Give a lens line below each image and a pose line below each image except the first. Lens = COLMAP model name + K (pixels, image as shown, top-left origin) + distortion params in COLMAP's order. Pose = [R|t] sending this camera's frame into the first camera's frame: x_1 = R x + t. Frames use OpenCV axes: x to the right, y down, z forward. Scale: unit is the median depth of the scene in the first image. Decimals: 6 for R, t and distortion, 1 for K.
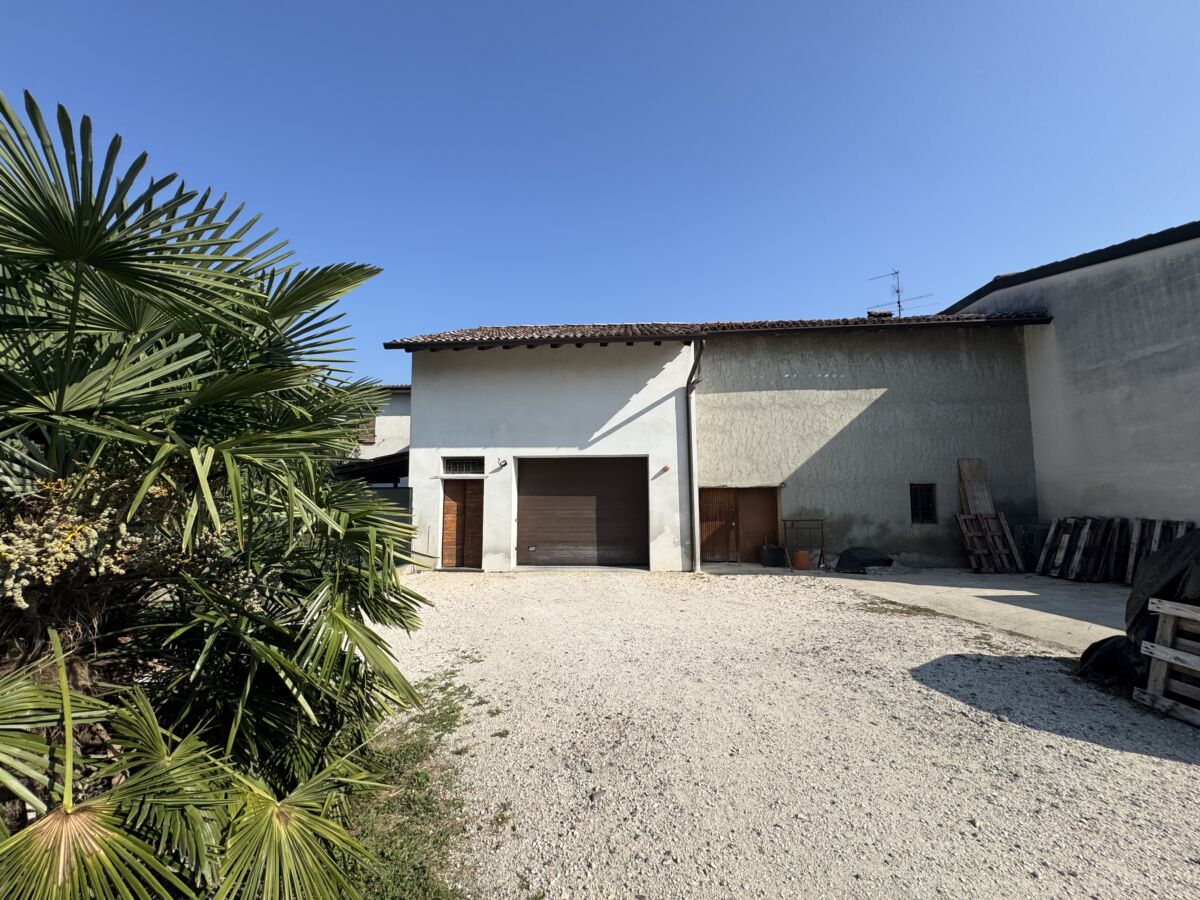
lens RADIAL K [[476.5, 0, 599.0], [0, 476.5, 448.8], [0, 0, 1]] dist [-0.002873, 0.000308]
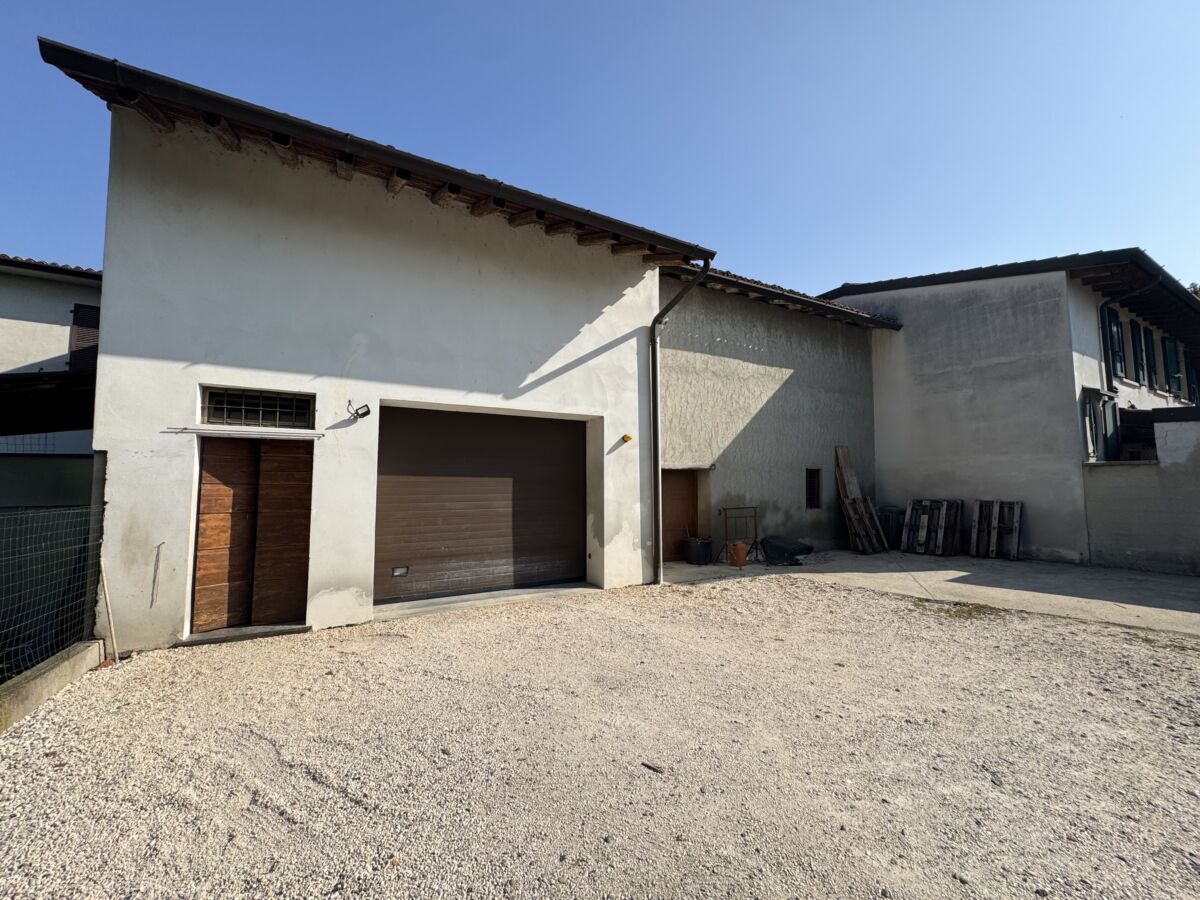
lens RADIAL K [[480.5, 0, 598.9], [0, 480.5, 446.8], [0, 0, 1]] dist [-0.000743, 0.000084]
pose [[0.829522, 0.046515, 0.556534, -0.272123], [-0.058051, 0.998309, 0.003088, 0.052149], [-0.555449, -0.034869, 0.830819, 0.427706]]
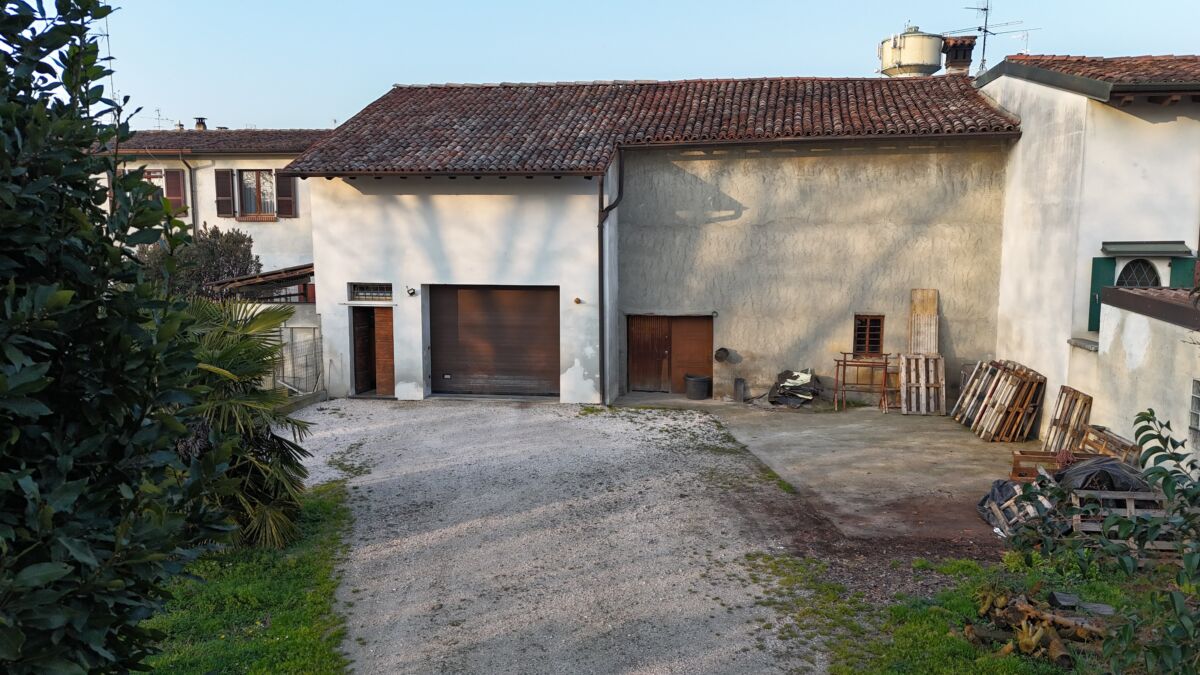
lens RADIAL K [[877.7, 0, 599.4], [0, 877.7, 334.4], [0, 0, 1]] dist [0.087714, -0.099349]
pose [[0.995714, 0.015364, -0.091197, 0.337996], [0.005073, 0.975548, 0.219729, -0.271227], [0.092343, -0.219250, 0.971289, -0.703707]]
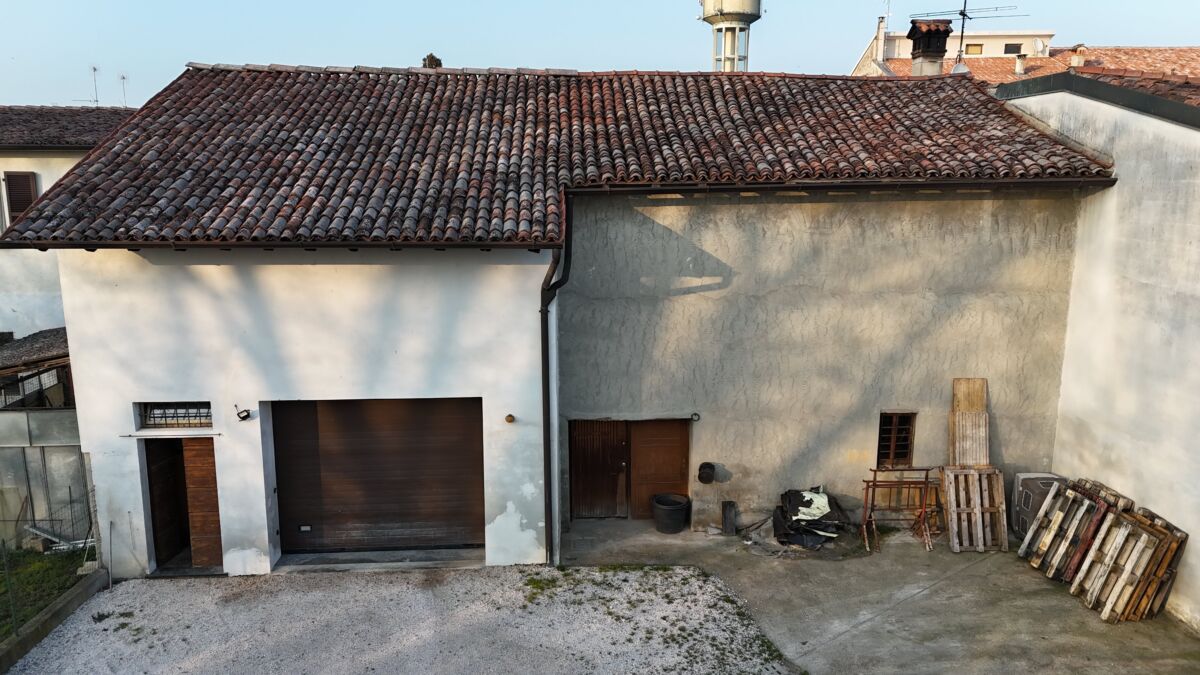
lens RADIAL K [[877.7, 0, 599.4], [0, 877.7, 334.4], [0, 0, 1]] dist [0.087714, -0.099349]
pose [[0.993021, -0.018681, 0.116451, 0.122145], [-0.015285, 0.958665, 0.284125, -0.396654], [-0.116946, -0.283922, 0.951689, -0.111948]]
